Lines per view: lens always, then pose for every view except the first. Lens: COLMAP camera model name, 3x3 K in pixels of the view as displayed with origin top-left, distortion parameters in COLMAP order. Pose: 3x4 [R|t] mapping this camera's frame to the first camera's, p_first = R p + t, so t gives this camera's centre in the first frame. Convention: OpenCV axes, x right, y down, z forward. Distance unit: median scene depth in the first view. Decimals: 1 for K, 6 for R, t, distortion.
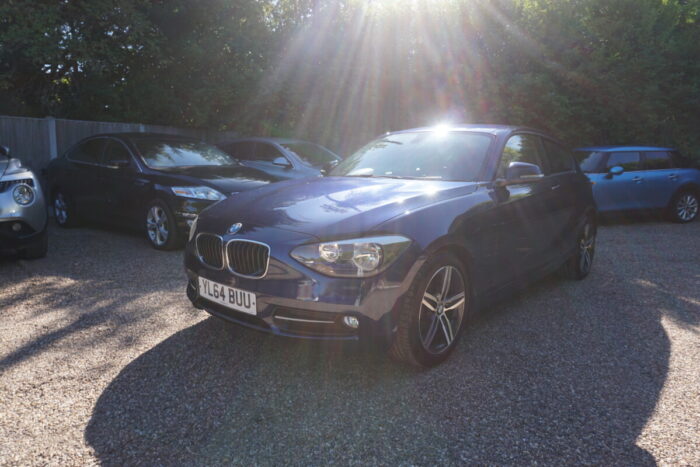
lens RADIAL K [[470.5, 0, 349.9], [0, 470.5, 229.4], [0, 0, 1]] dist [-0.035829, 0.029250]
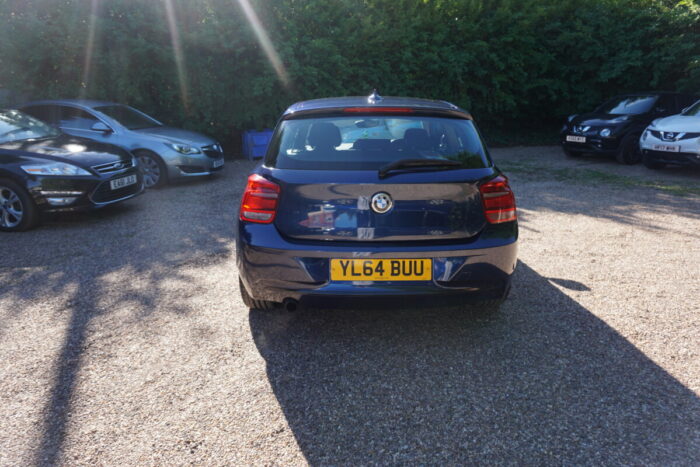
lens RADIAL K [[470.5, 0, 356.0], [0, 470.5, 229.9], [0, 0, 1]] dist [-0.035829, 0.029250]
pose [[0.877347, -0.138914, 0.459309, -0.224214], [0.083297, 0.986738, 0.139322, -0.034790], [-0.472571, -0.083975, 0.877283, -0.167485]]
